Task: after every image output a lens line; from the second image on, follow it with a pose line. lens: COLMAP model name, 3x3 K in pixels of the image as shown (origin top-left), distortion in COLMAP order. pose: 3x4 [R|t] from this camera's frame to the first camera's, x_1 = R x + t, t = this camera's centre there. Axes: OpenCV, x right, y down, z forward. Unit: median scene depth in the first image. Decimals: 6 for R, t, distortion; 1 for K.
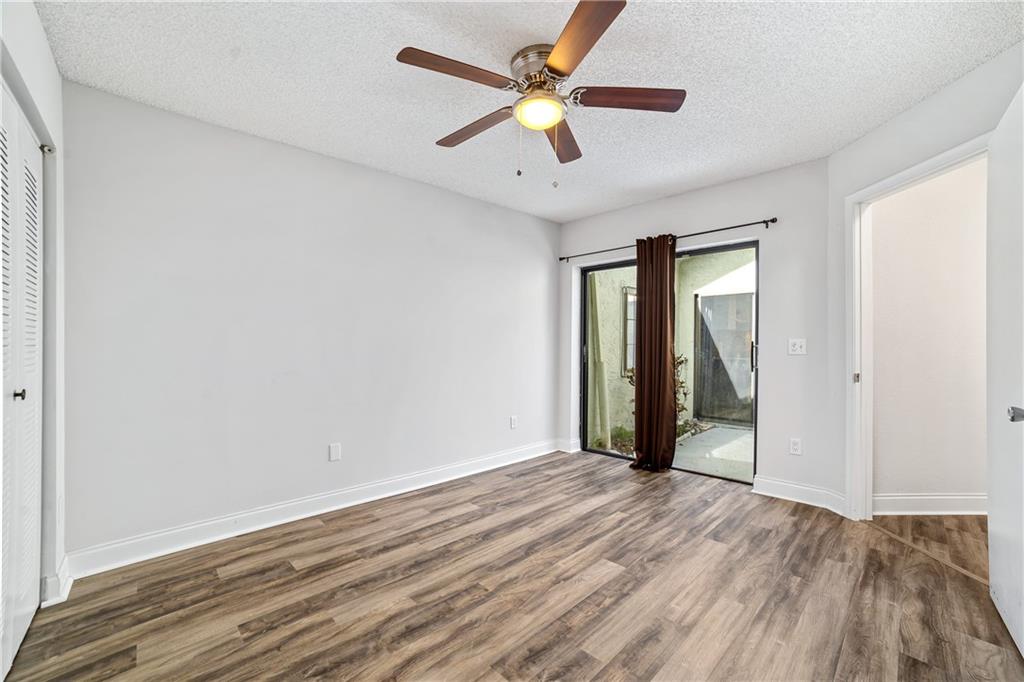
lens RADIAL K [[396.4, 0, 511.3], [0, 396.4, 349.3], [0, 0, 1]] dist [-0.039702, 0.020828]
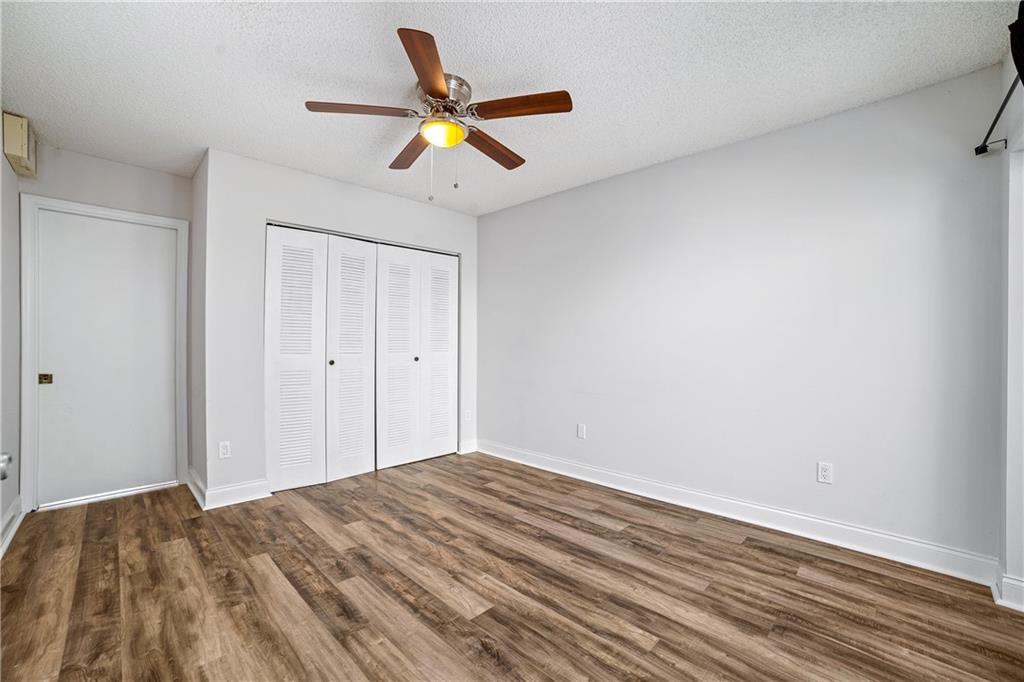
lens RADIAL K [[396.4, 0, 511.3], [0, 396.4, 349.3], [0, 0, 1]] dist [-0.039702, 0.020828]
pose [[0.053389, -0.002012, -0.998572, 0.937078], [0.013060, 0.999914, -0.001317, 0.009123], [0.998488, -0.012971, 0.053410, 0.899988]]
